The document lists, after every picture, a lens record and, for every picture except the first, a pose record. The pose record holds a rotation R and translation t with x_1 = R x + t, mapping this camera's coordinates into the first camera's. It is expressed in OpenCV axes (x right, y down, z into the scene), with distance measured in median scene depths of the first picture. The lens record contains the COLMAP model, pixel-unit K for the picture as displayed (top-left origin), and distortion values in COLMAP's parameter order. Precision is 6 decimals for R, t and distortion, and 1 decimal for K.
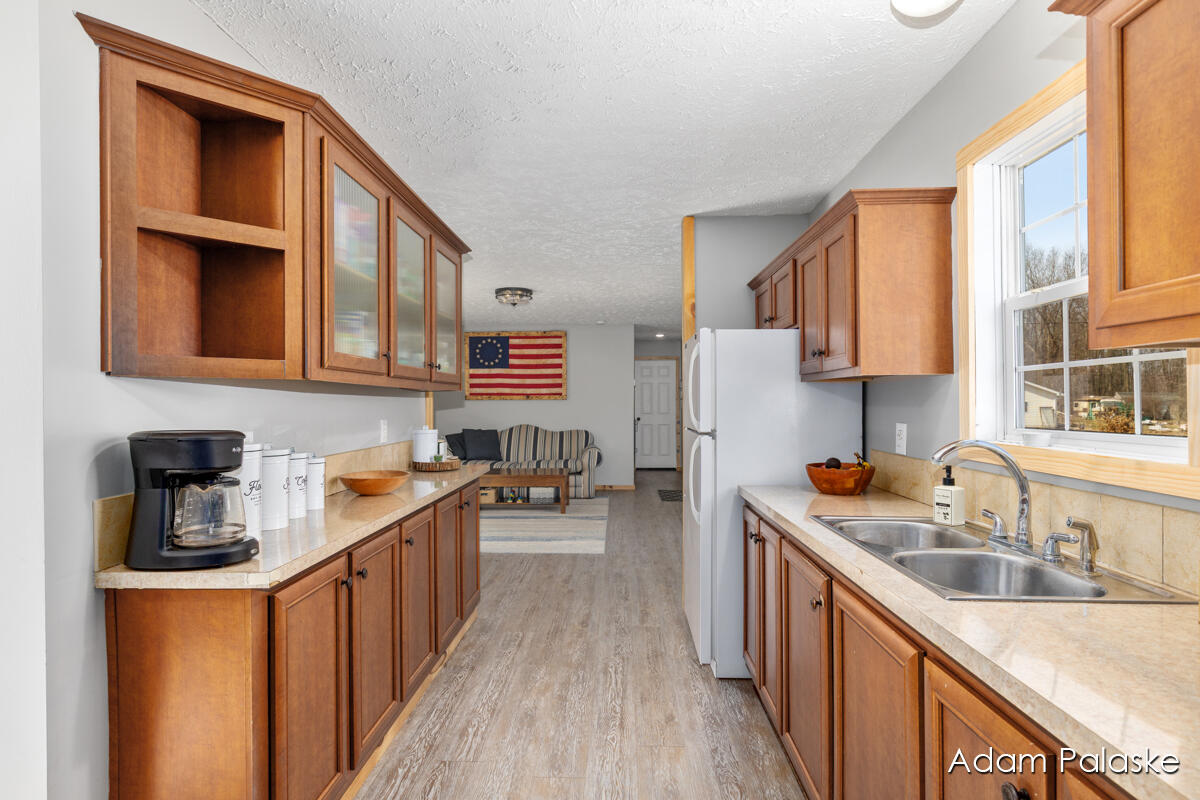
lens RADIAL K [[602.9, 0, 595.2], [0, 602.9, 401.9], [0, 0, 1]] dist [-0.002559, 0.000165]
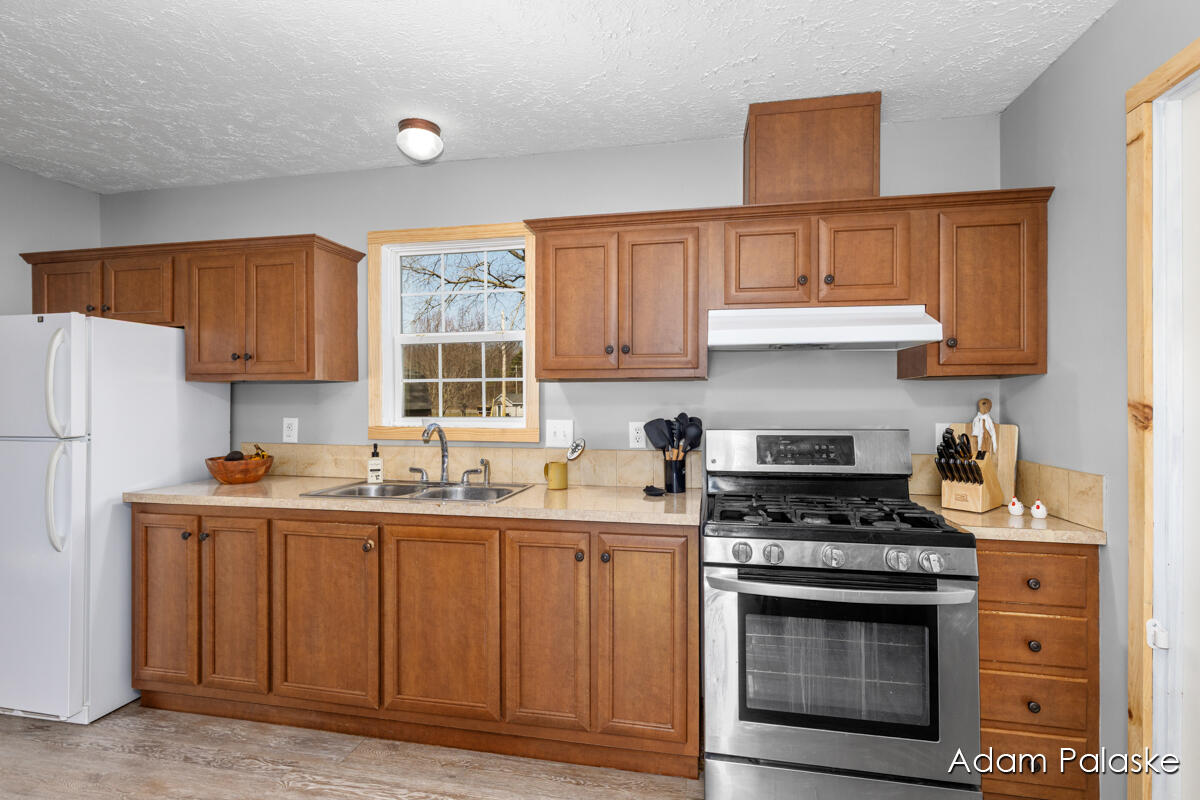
lens RADIAL K [[559.6, 0, 599.3], [0, 559.6, 403.2], [0, 0, 1]] dist [-0.003283, 0.000542]
pose [[0.158804, 0.000141, 0.987310, -0.149124], [-0.001103, 0.999999, 0.000034, 0.001125], [-0.987310, -0.001094, 0.158804, 0.051522]]
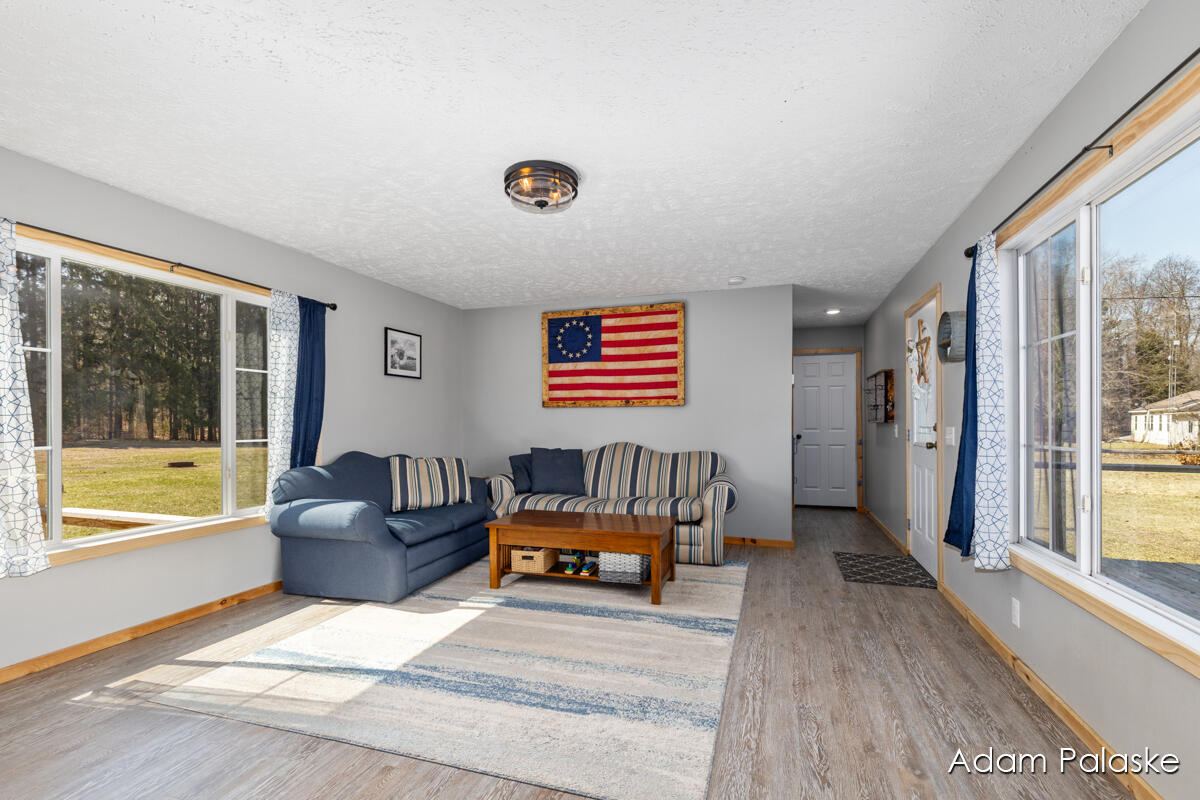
lens RADIAL K [[545.0, 0, 598.2], [0, 545.0, 424.1], [0, 0, 1]] dist [0.008500, -0.002669]
pose [[0.961249, -0.000470, -0.275681, 0.027266], [0.001497, 0.999993, 0.003513, 0.014695], [0.275678, -0.003790, 0.961243, 0.401246]]
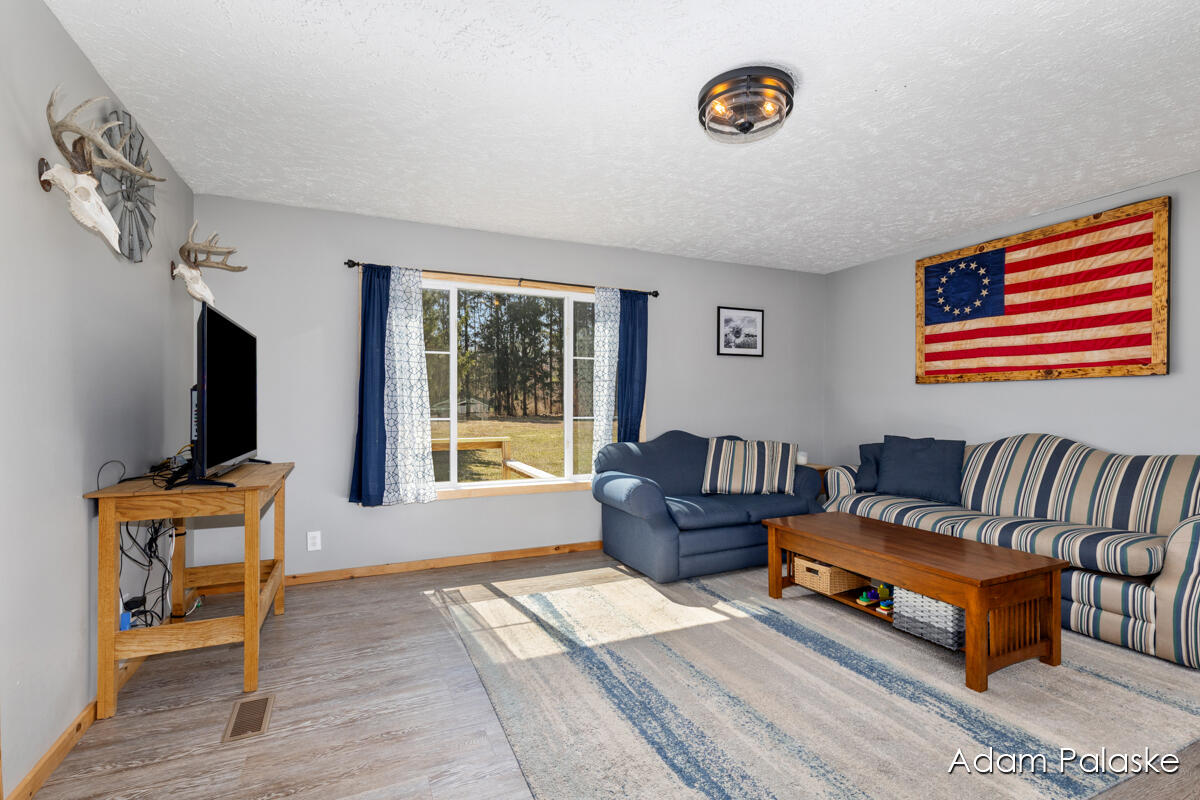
lens RADIAL K [[545.0, 0, 596.5], [0, 545.0, 409.4], [0, 0, 1]] dist [0.008500, -0.002669]
pose [[0.440444, 0.010840, -0.897715, 0.107221], [-0.001996, 0.999936, 0.011095, 0.015455], [0.897778, -0.003094, 0.440438, 0.526105]]
